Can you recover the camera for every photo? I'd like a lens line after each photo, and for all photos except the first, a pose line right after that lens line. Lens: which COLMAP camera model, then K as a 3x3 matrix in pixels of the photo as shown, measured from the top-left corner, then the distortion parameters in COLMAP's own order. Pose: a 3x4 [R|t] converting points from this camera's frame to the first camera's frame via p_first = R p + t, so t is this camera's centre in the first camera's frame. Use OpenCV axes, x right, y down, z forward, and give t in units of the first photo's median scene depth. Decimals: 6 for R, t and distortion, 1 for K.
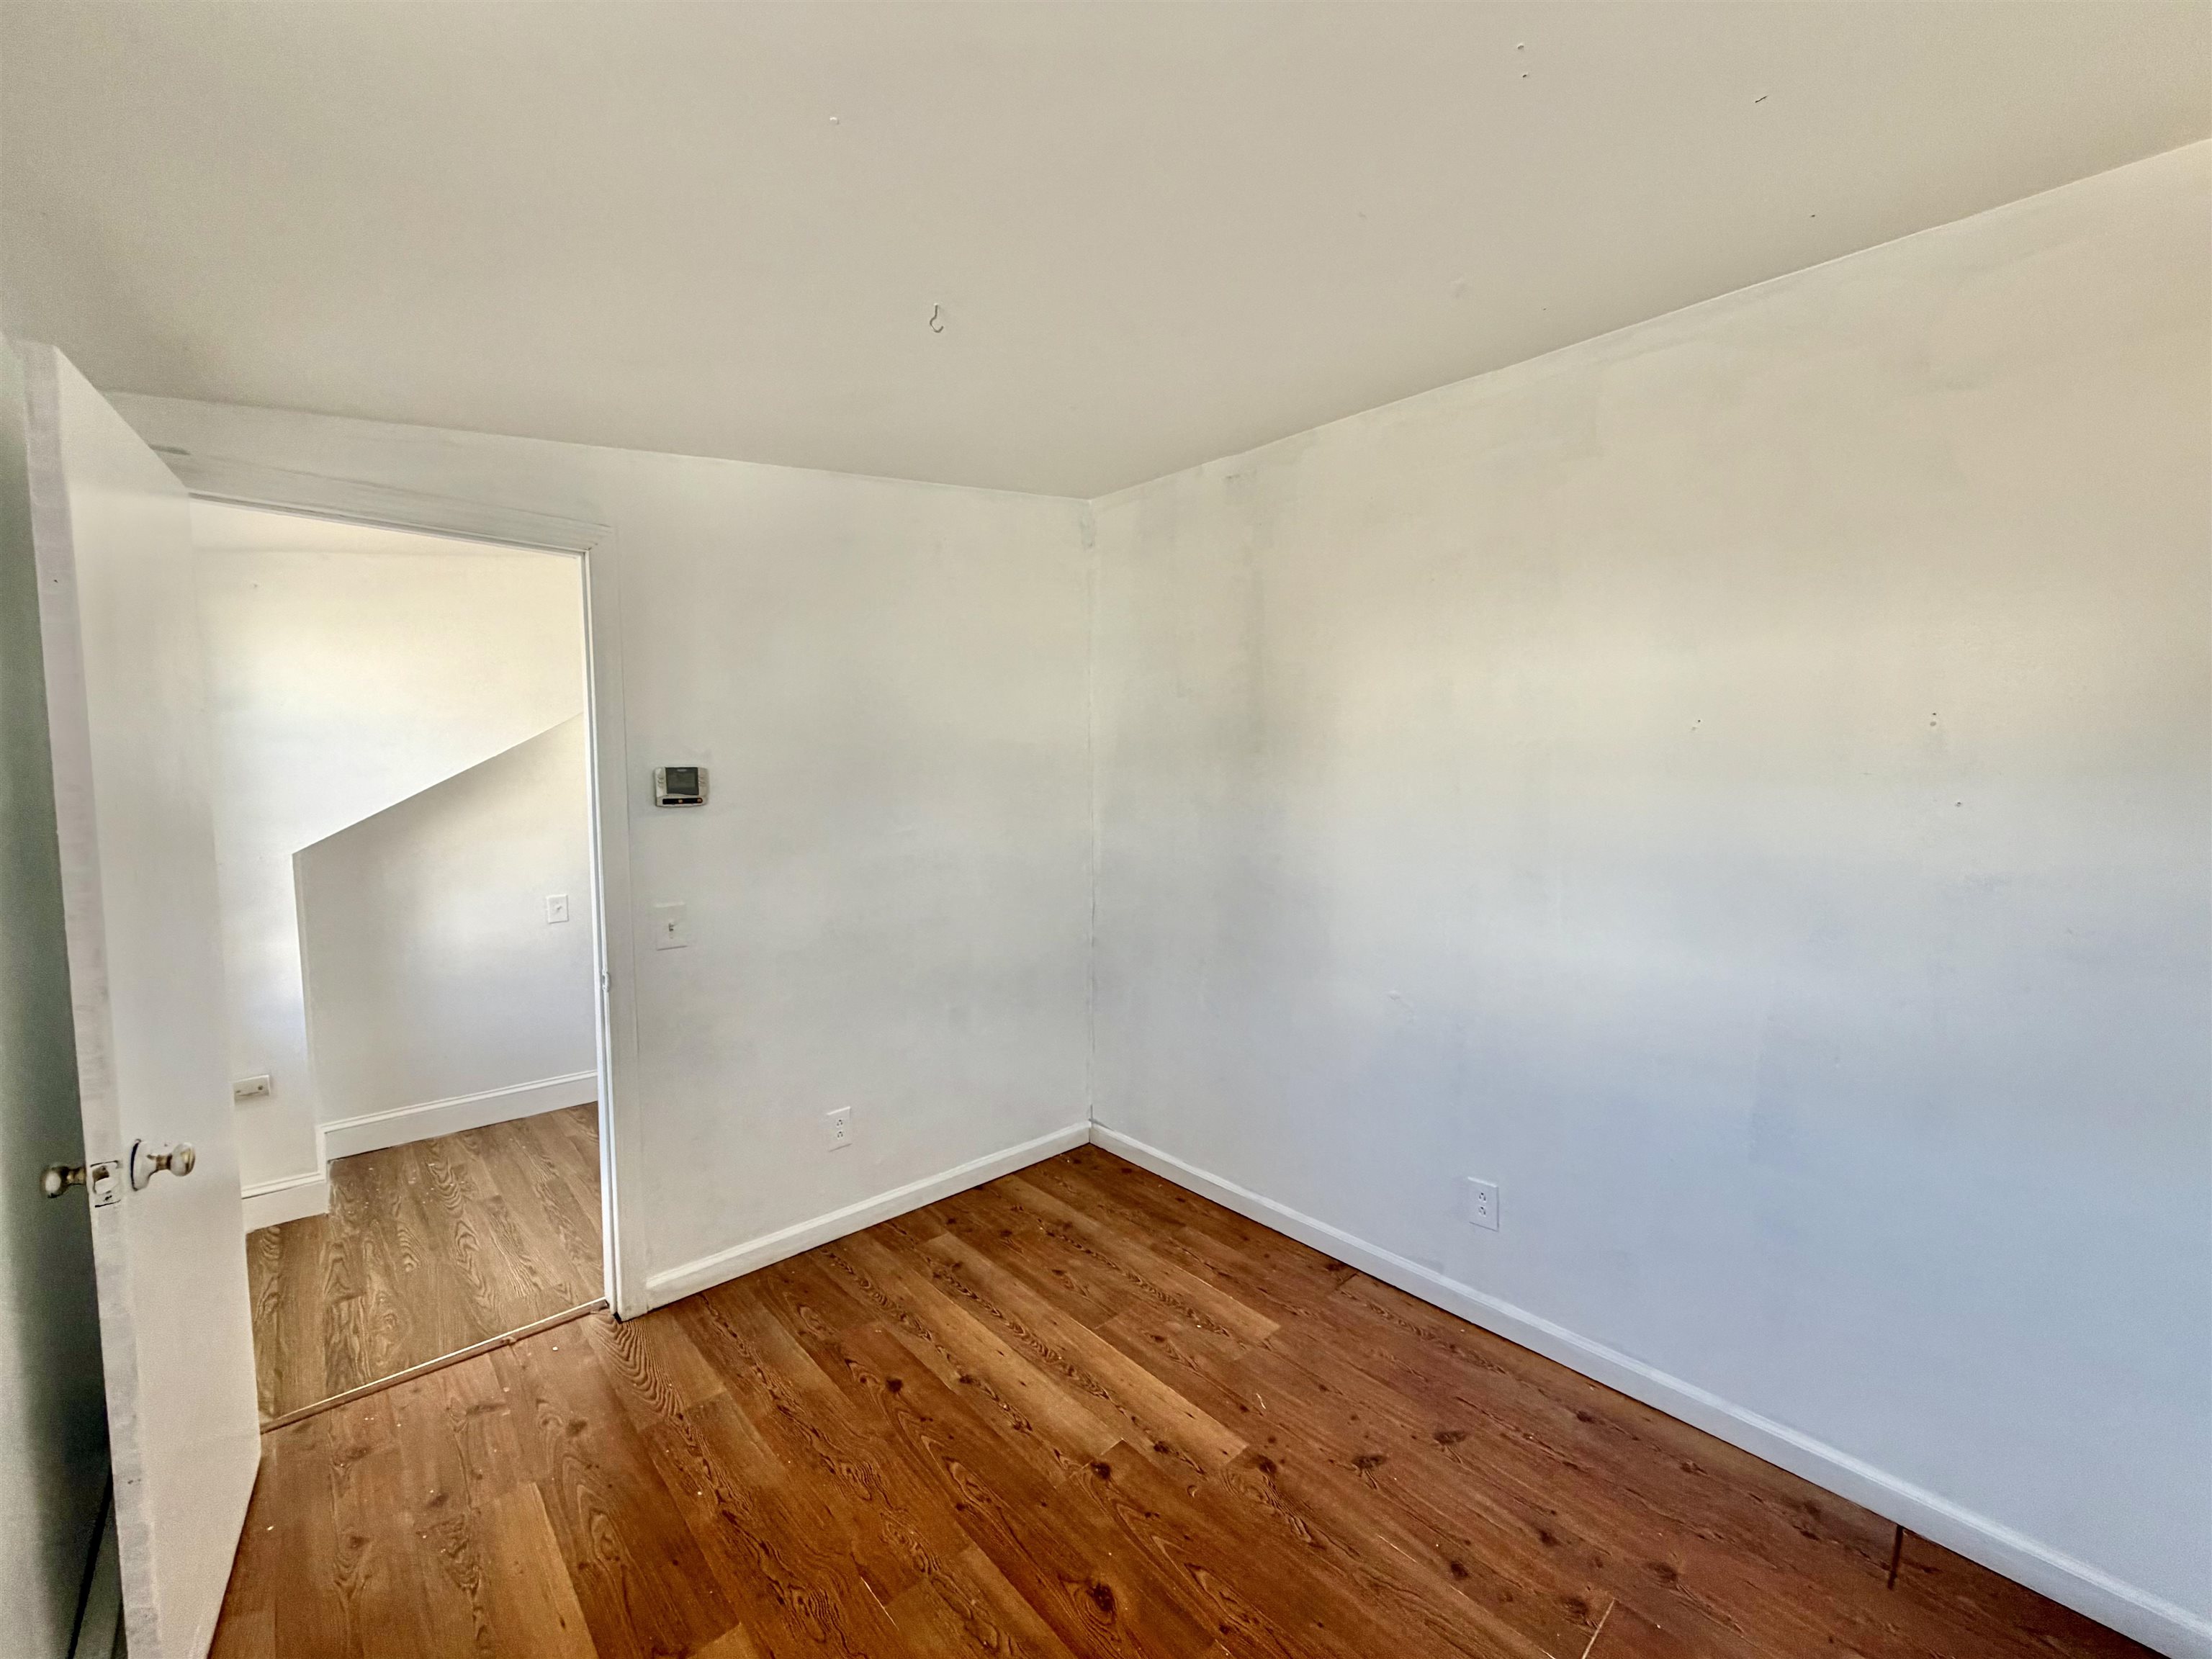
lens RADIAL K [[873.9, 0, 1106.0], [0, 873.9, 829.5], [0, 0, 1]] dist [-0.001768, -0.000090]
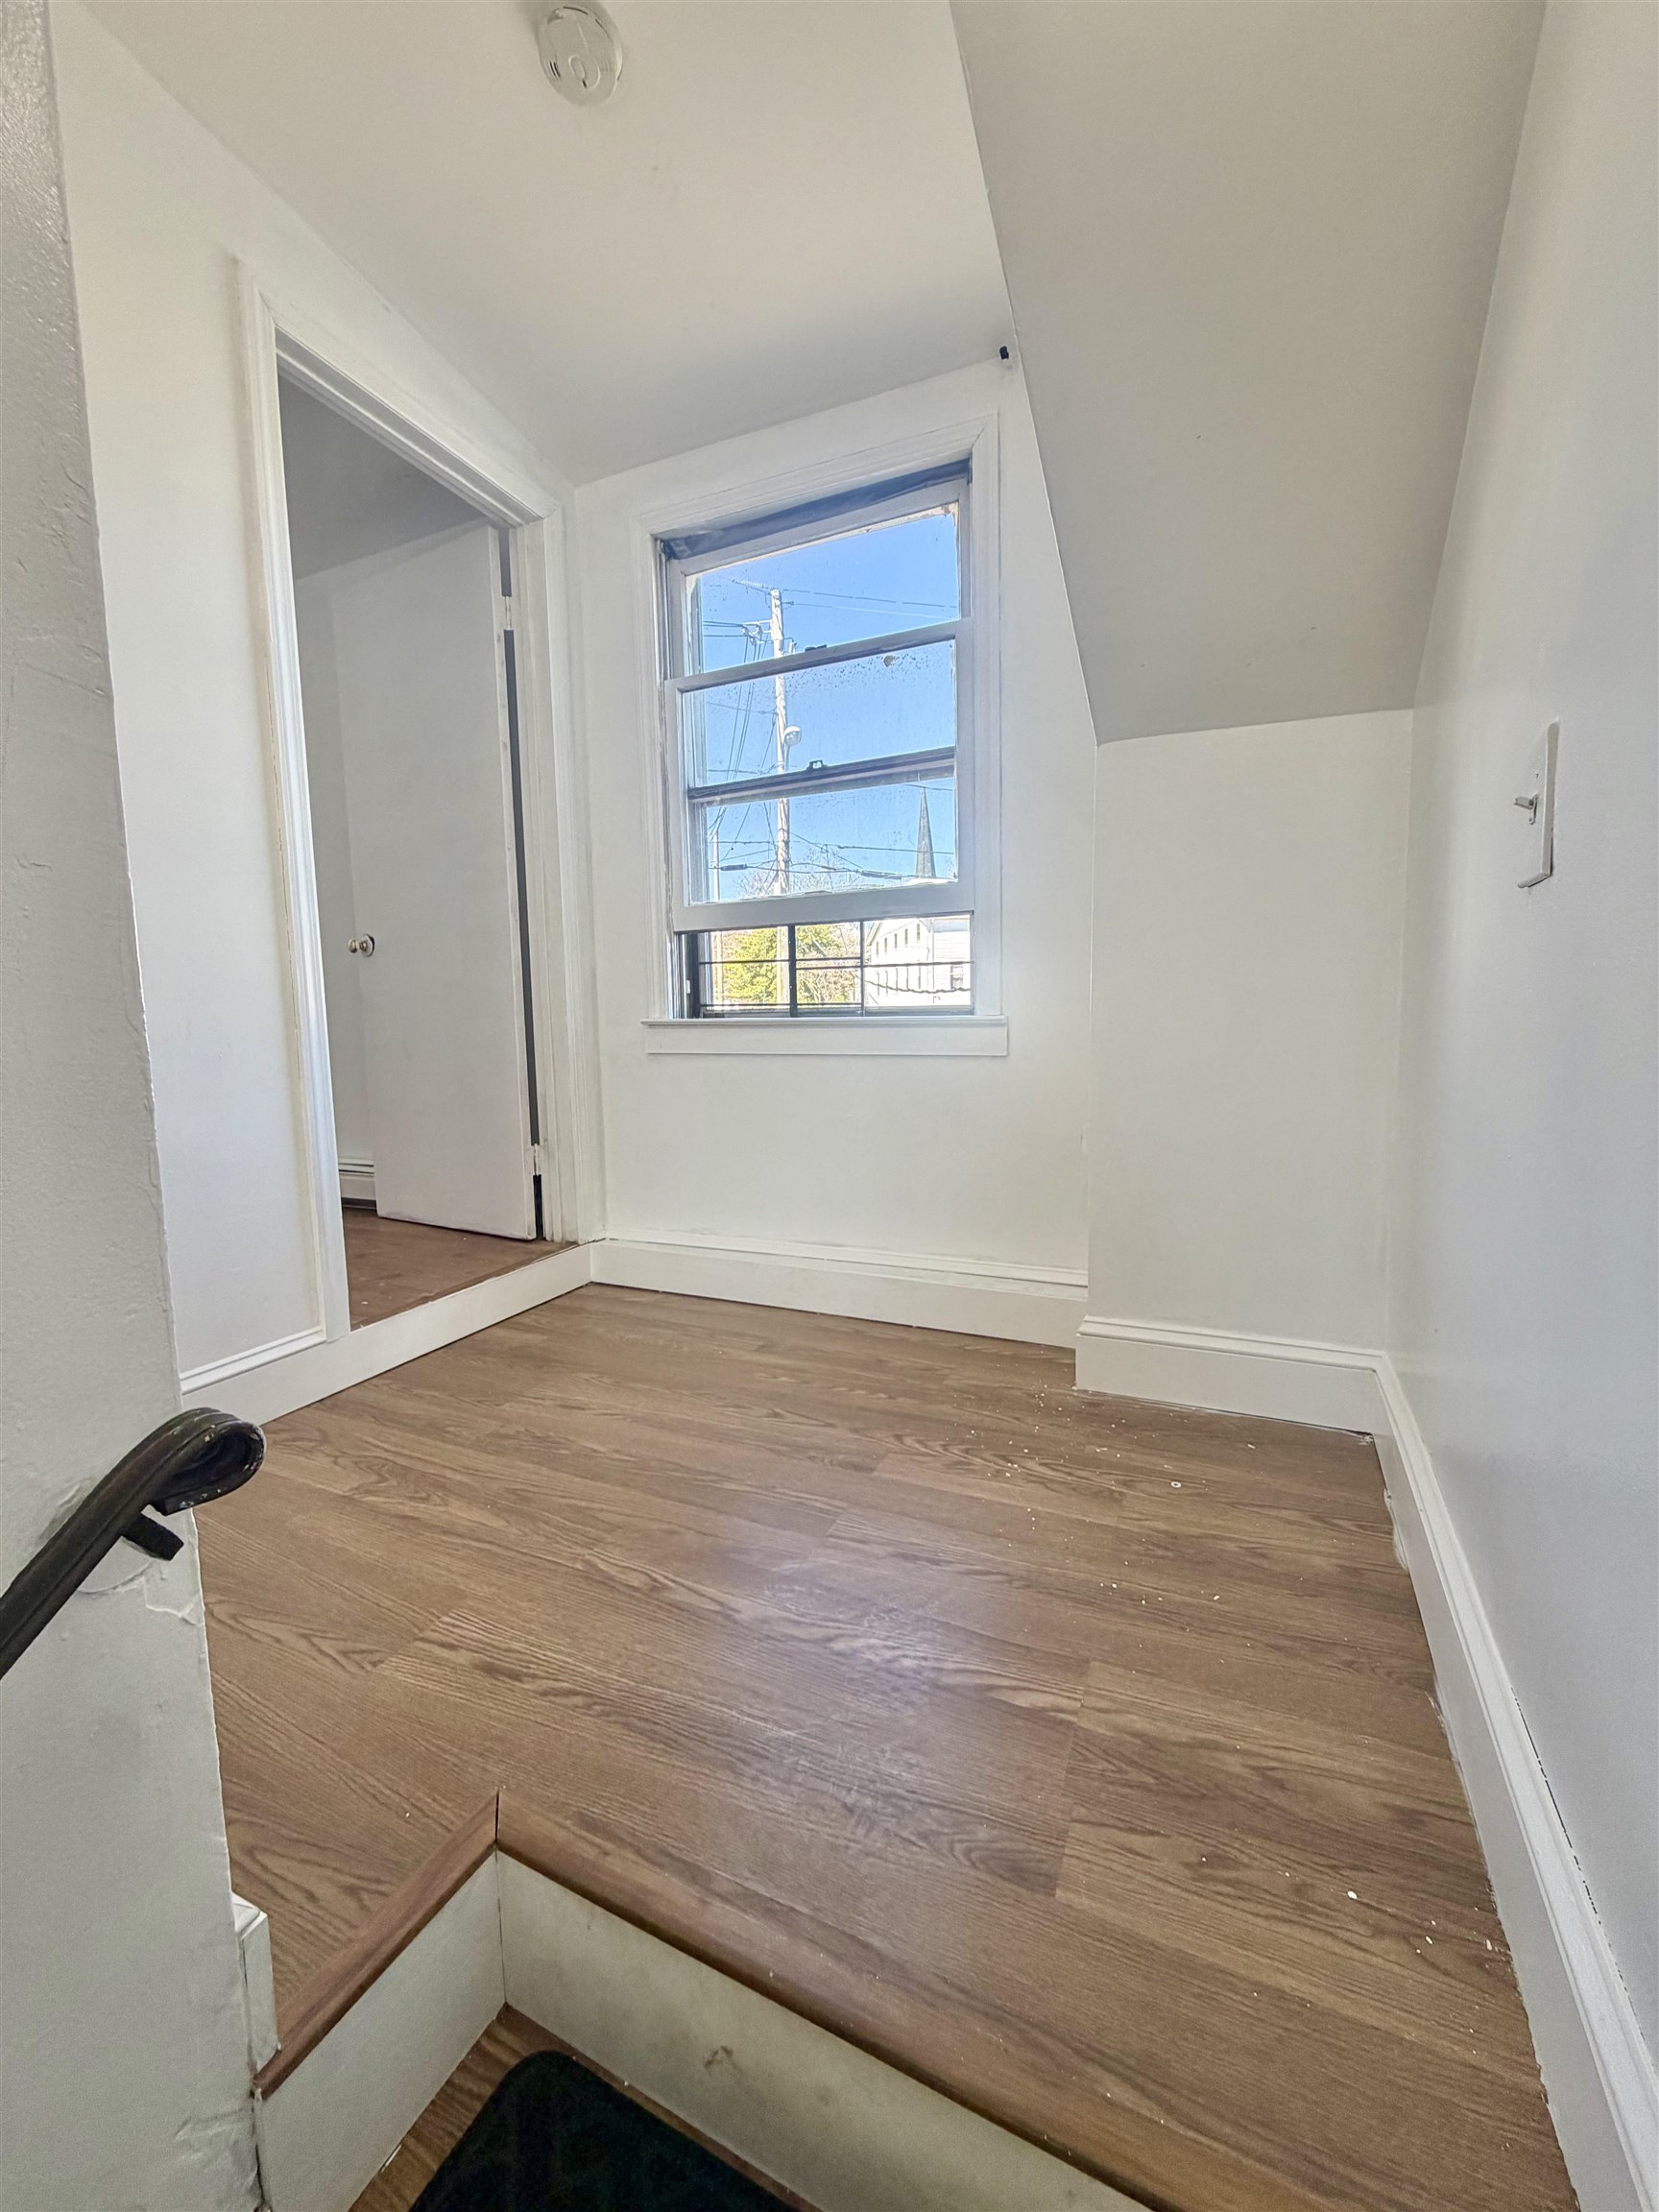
lens RADIAL K [[873.9, 0, 829.5], [0, 873.9, 1106.0], [0, 0, 1]] dist [-0.001768, -0.000090]
pose [[-0.925167, 0.050894, -0.376134, -0.532128], [-0.011085, 0.986924, 0.160803, 0.160784], [0.379400, 0.152939, -0.912505, 1.436221]]
